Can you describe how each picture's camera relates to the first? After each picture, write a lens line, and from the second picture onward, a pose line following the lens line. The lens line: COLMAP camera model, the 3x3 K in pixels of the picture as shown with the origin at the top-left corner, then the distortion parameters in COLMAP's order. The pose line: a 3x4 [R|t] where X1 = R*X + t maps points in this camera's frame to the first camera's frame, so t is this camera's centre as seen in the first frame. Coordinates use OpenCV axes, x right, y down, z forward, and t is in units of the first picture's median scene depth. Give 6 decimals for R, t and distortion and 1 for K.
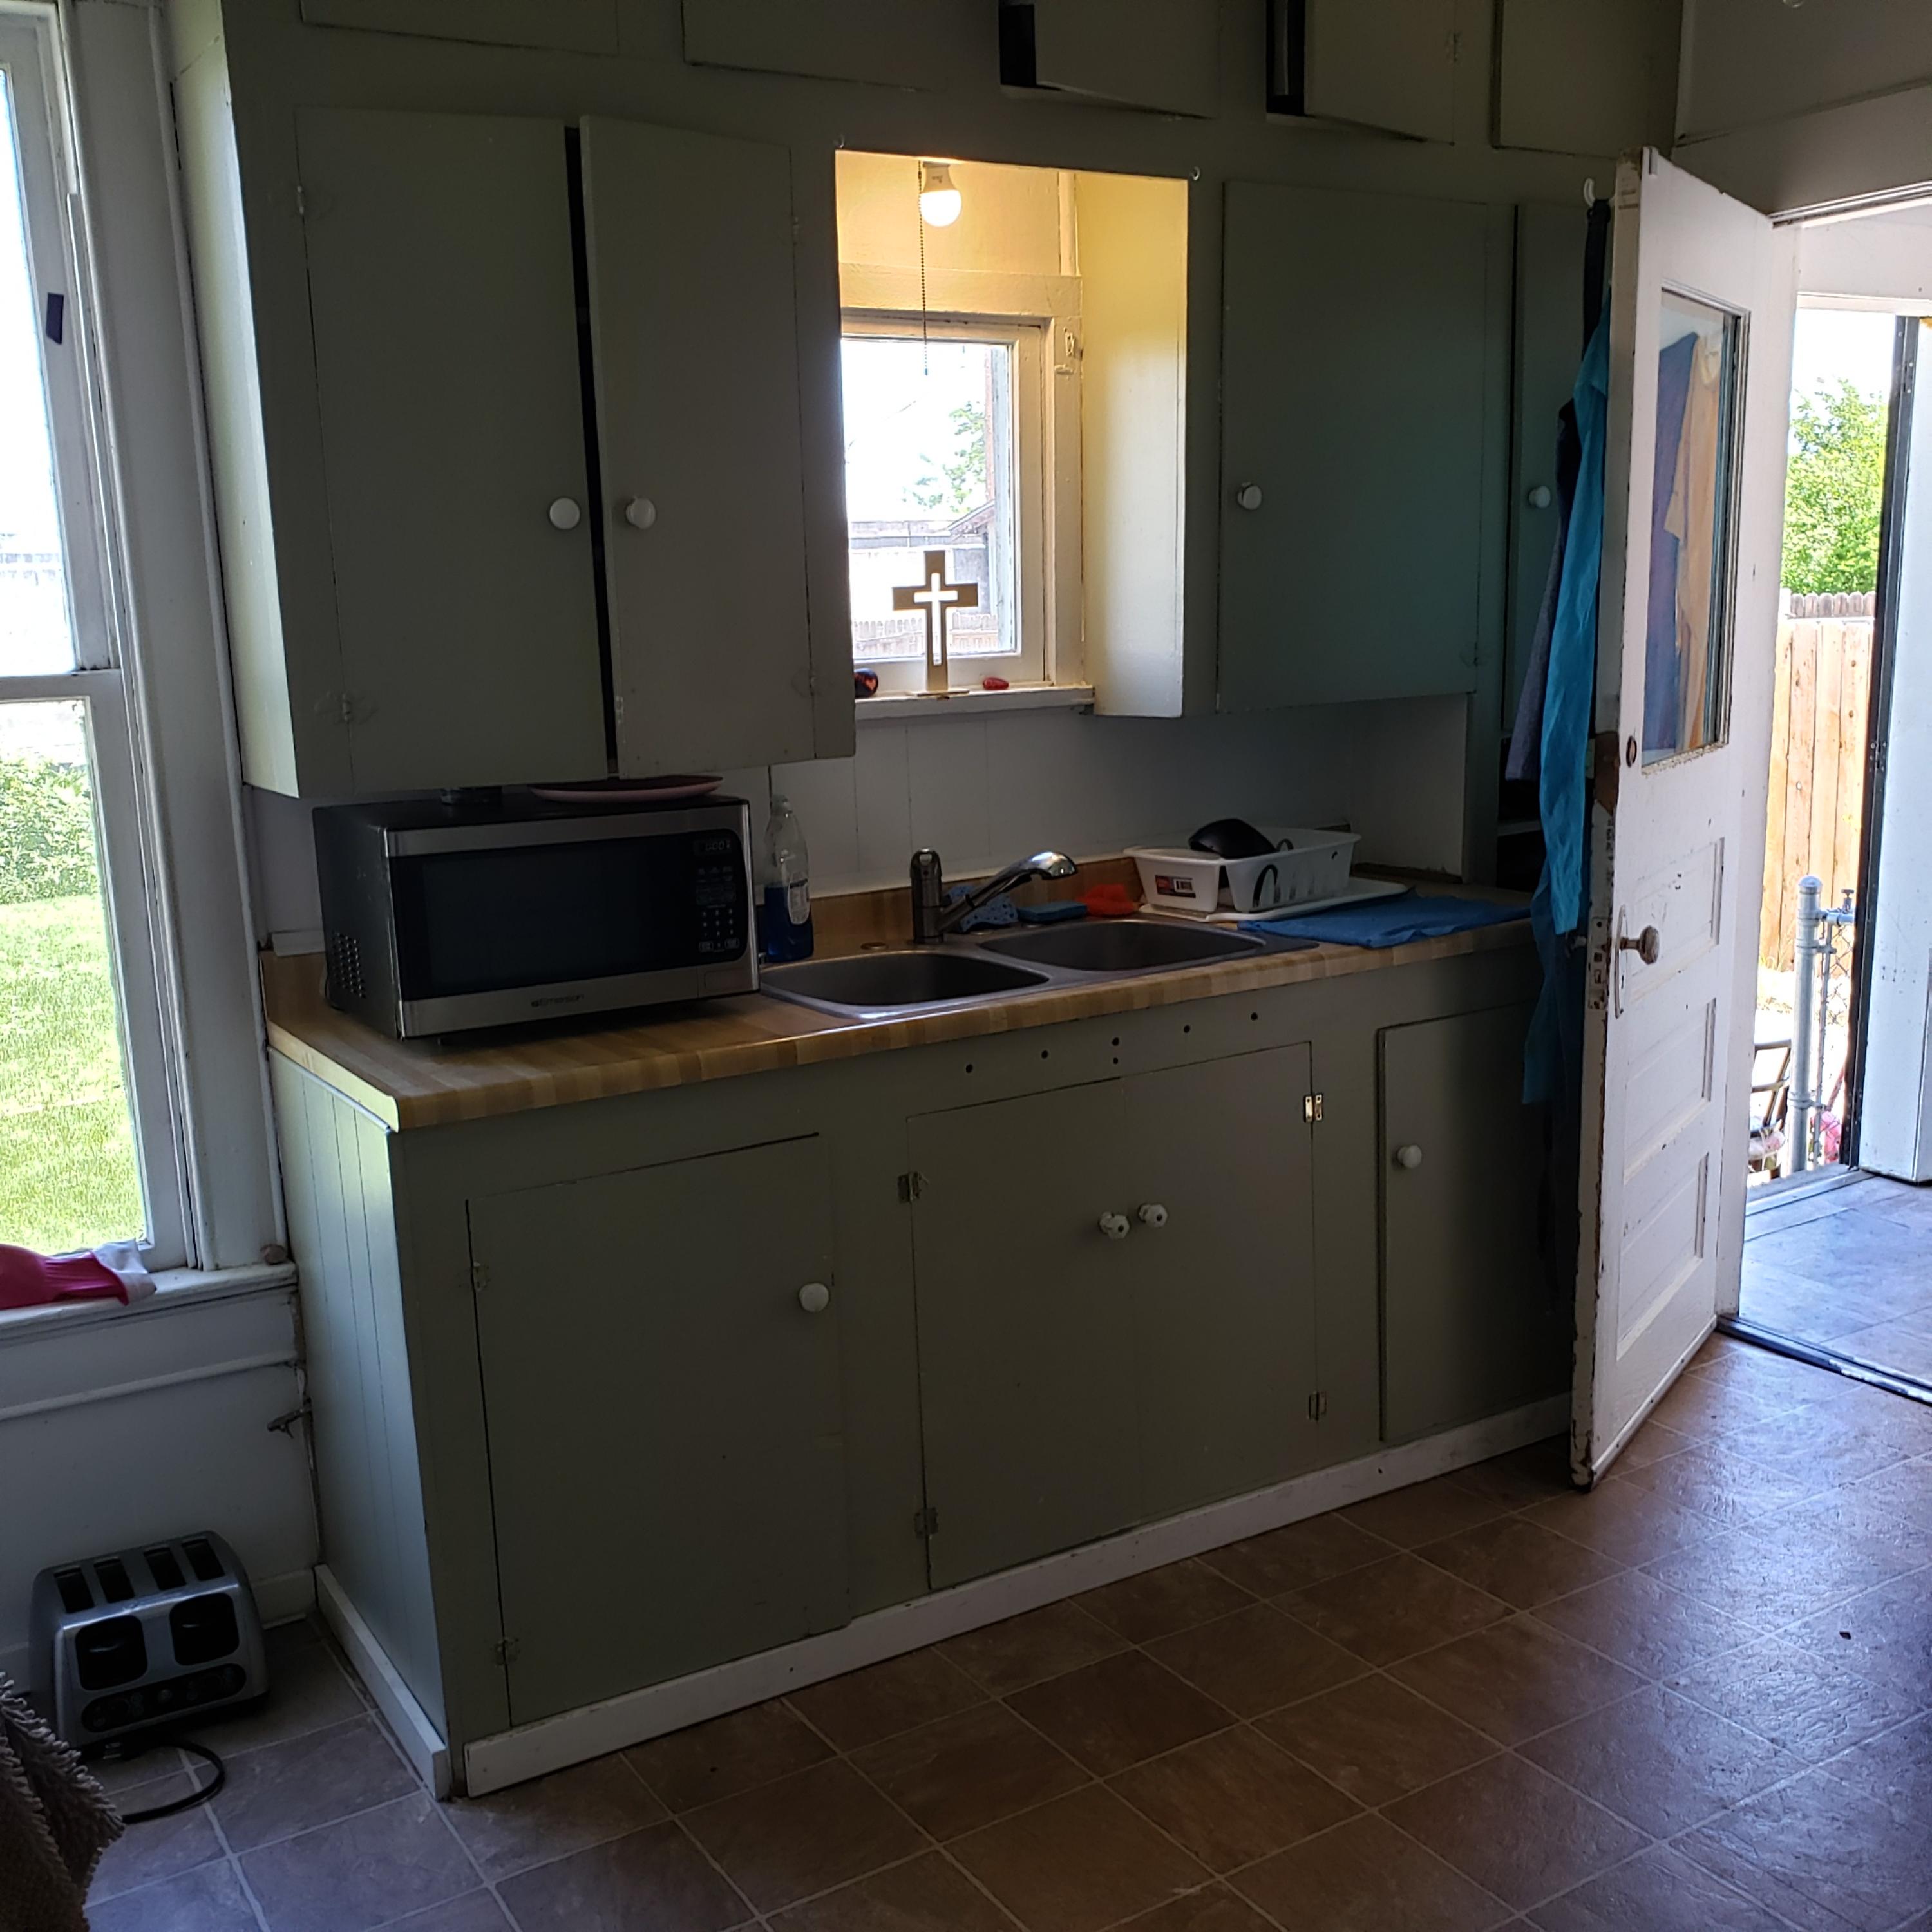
lens RADIAL K [[2053.5, 0, 962.8], [0, 2053.5, 1053.5], [0, 0, 1]] dist [0.254862, -0.861453]
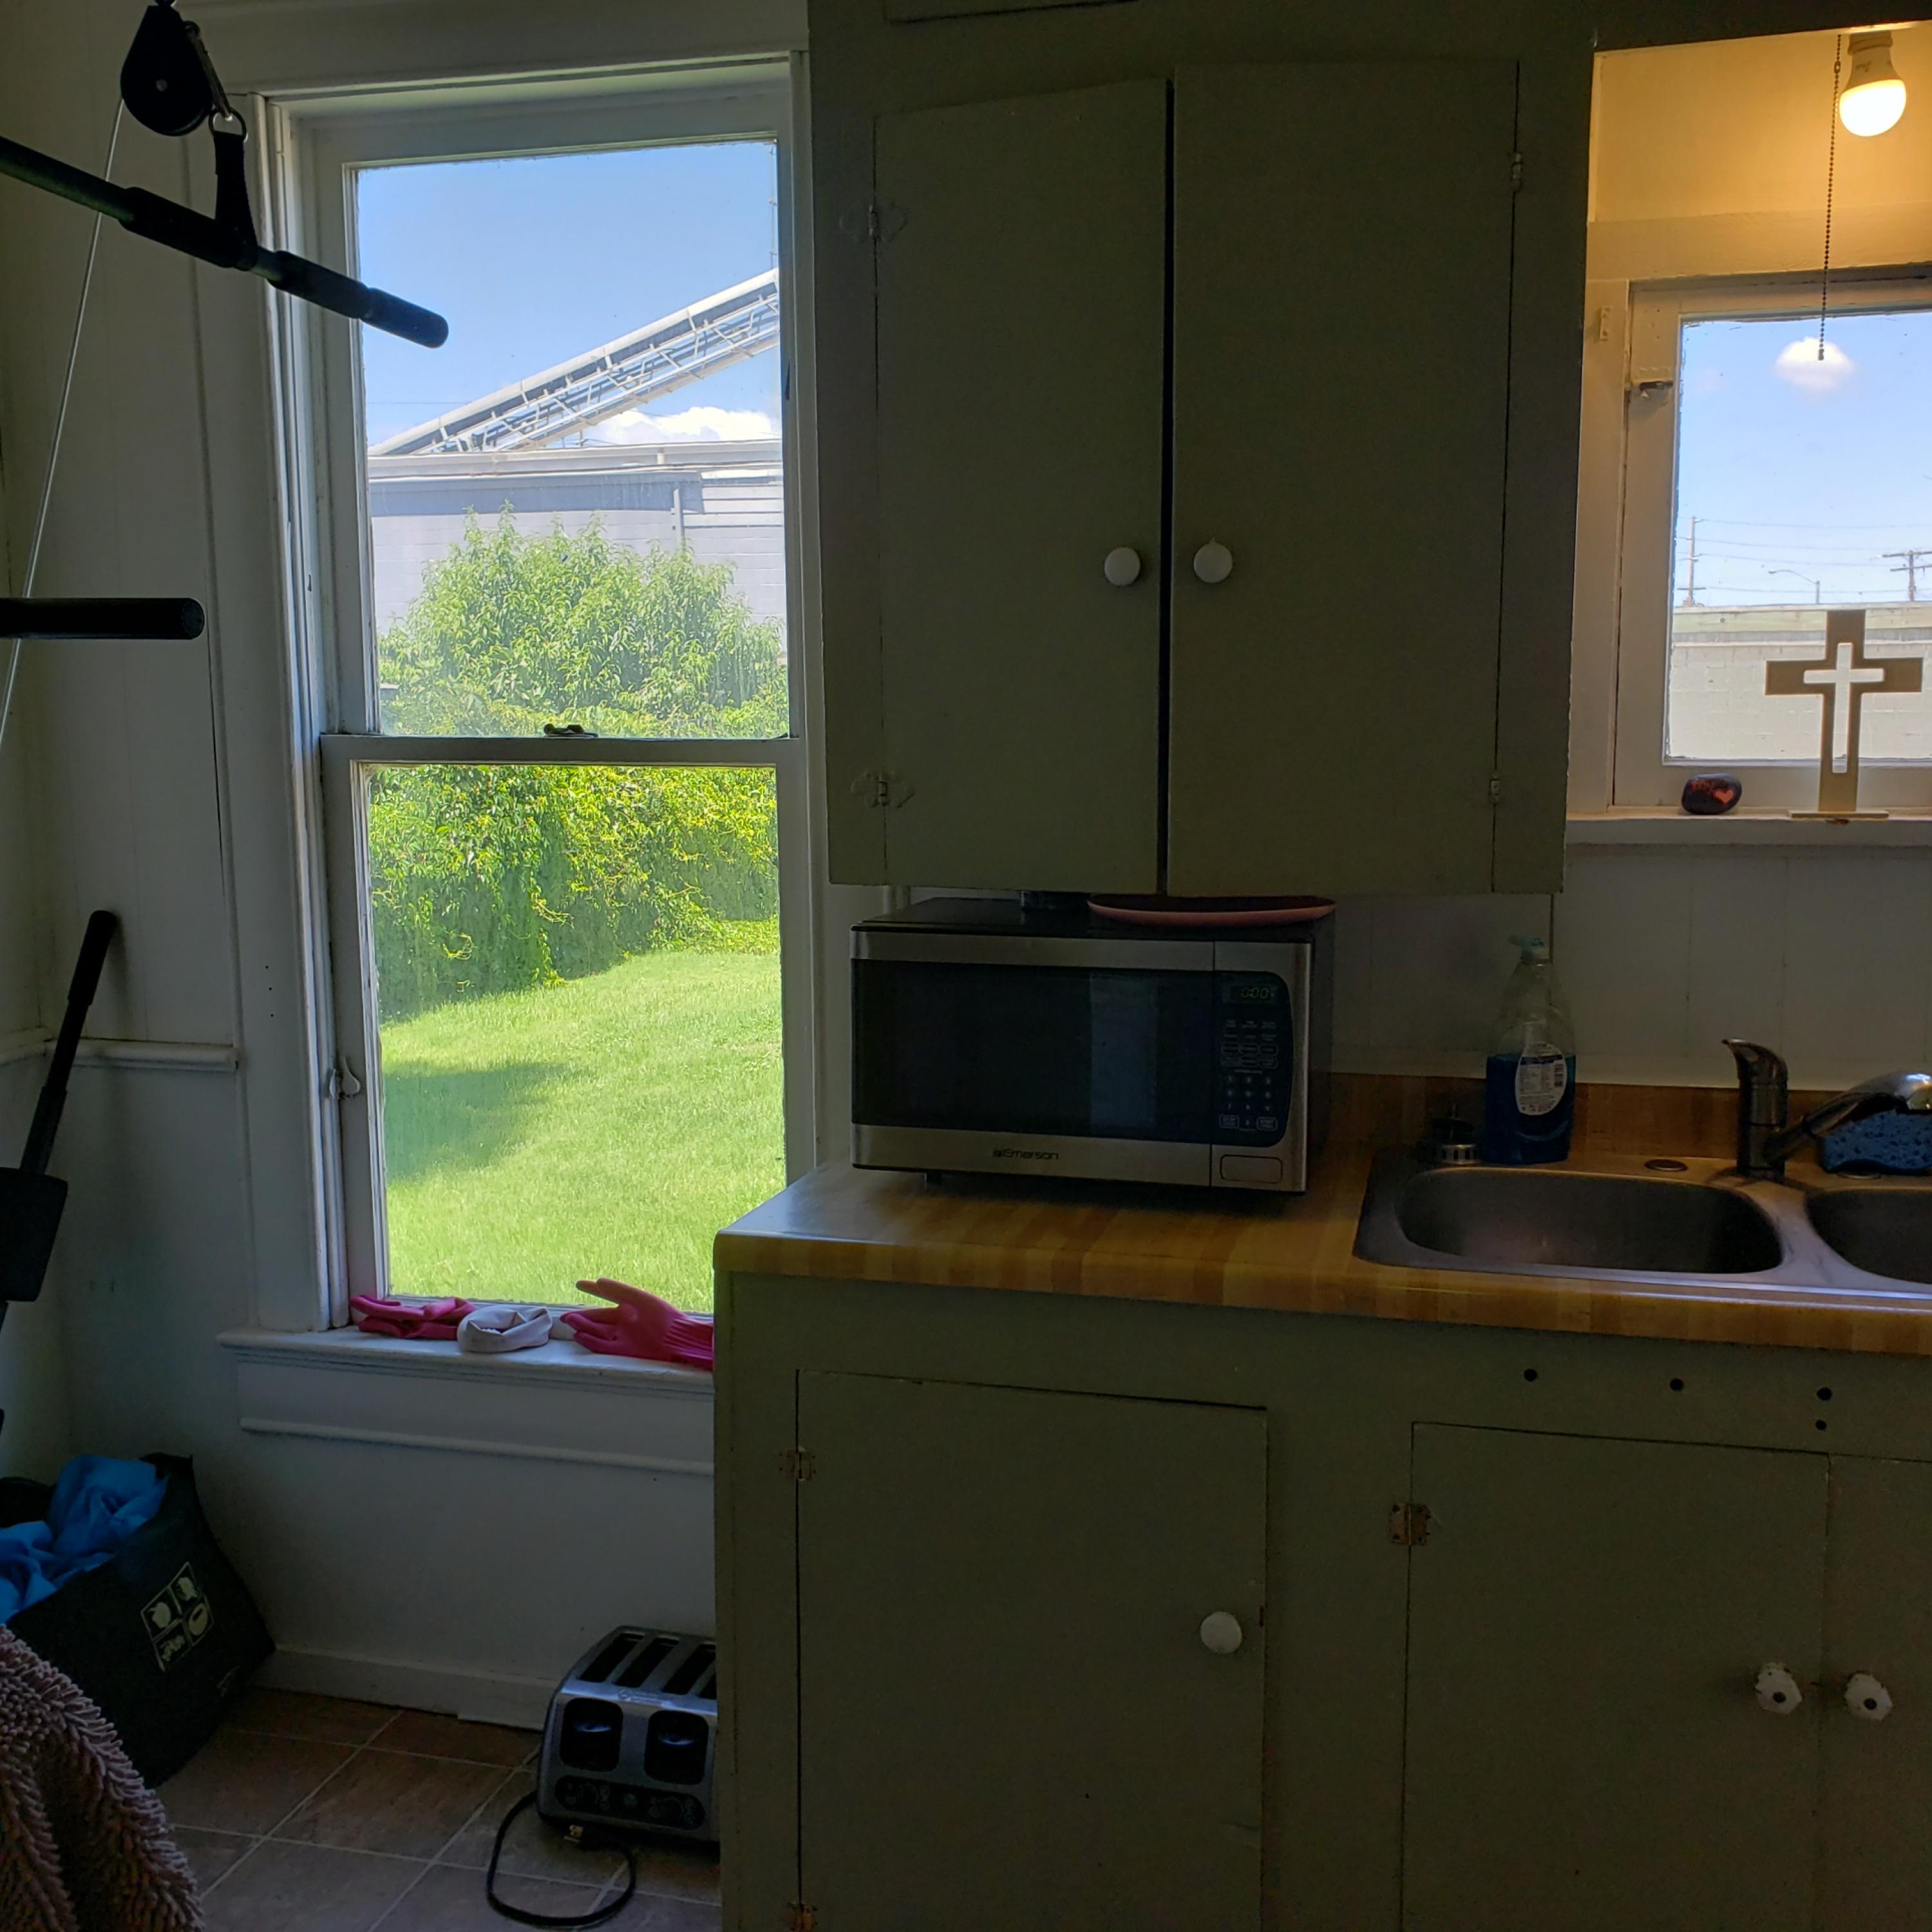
lens RADIAL K [[2006.9, 0, 963.7], [0, 2006.9, 993.4], [0, 0, 1]] dist [0.062916, -0.151370]
pose [[0.686327, 0.128170, -0.715911, 0.306550], [-0.174433, 0.984627, 0.009054, -0.081917], [0.706066, 0.118664, 0.698133, 0.386005]]
